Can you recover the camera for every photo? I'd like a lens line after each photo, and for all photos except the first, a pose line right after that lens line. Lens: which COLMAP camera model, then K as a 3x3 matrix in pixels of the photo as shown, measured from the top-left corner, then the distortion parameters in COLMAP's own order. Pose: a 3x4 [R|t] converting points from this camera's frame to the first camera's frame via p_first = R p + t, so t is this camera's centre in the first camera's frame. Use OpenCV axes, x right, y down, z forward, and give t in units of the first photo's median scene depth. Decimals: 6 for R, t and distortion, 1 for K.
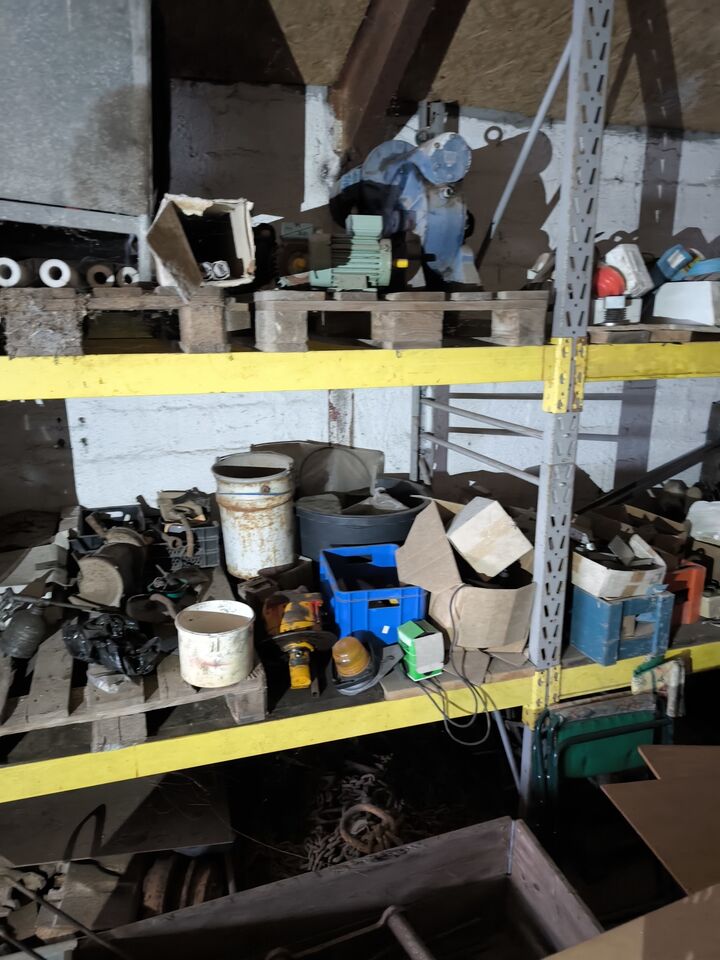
lens RADIAL K [[663.6, 0, 347.3], [0, 663.6, 455.0], [0, 0, 1]] dist [-0.008124, -0.000346]
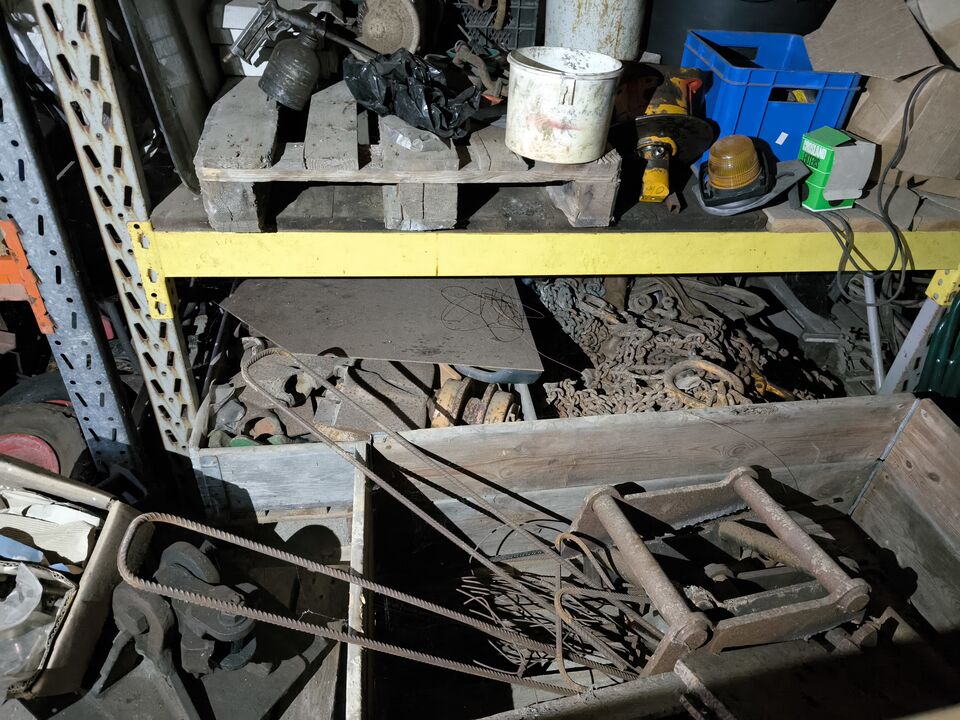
lens RADIAL K [[663.6, 0, 480.4], [0, 663.6, 360.3], [0, 0, 1]] dist [-0.008124, -0.000346]
pose [[0.983705, 0.143859, -0.107836, -0.162323], [-0.088761, 0.910198, 0.404550, 0.248072], [0.156350, -0.388387, 0.908136, 0.251099]]
